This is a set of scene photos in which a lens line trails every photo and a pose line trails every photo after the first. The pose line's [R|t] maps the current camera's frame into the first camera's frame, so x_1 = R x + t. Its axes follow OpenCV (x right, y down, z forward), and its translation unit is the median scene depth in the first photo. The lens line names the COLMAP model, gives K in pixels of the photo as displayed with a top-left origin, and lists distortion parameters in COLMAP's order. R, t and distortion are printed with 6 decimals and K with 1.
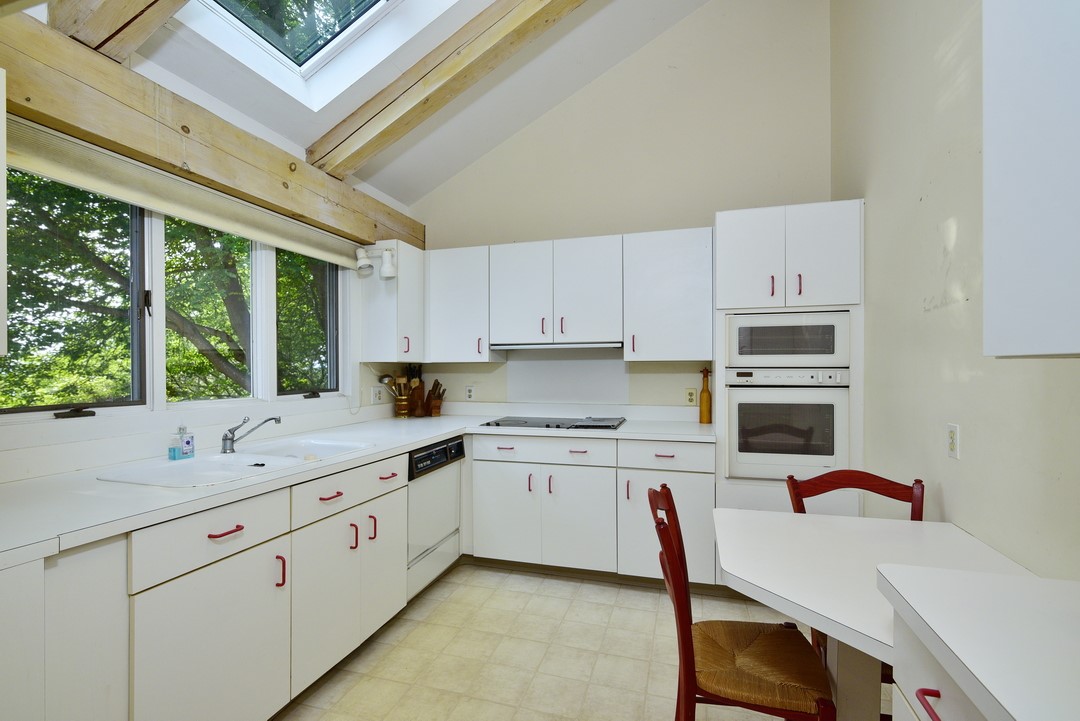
lens RADIAL K [[494.8, 0, 538.7], [0, 494.8, 371.5], [0, 0, 1]] dist [-0.002768, 0.001048]
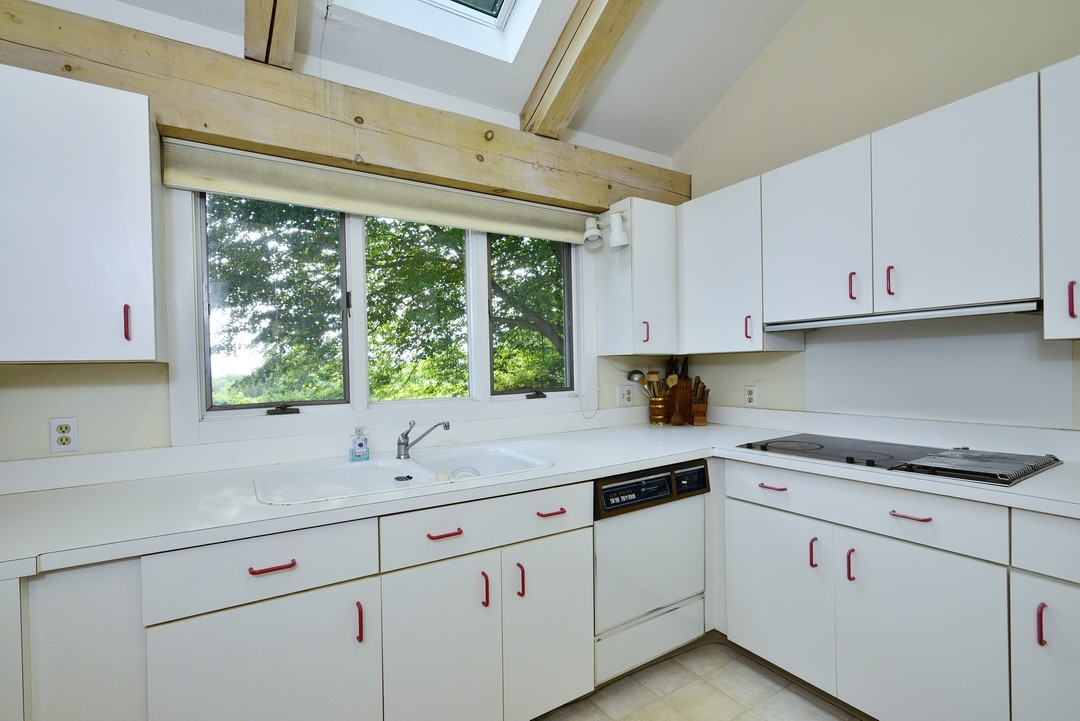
lens RADIAL K [[494.8, 0, 538.7], [0, 494.8, 371.5], [0, 0, 1]] dist [-0.002768, 0.001048]
pose [[0.751628, -0.004566, -0.659571, 0.126366], [0.014791, 0.999841, 0.009934, -0.002495], [0.659421, -0.017223, 0.751576, 0.342594]]
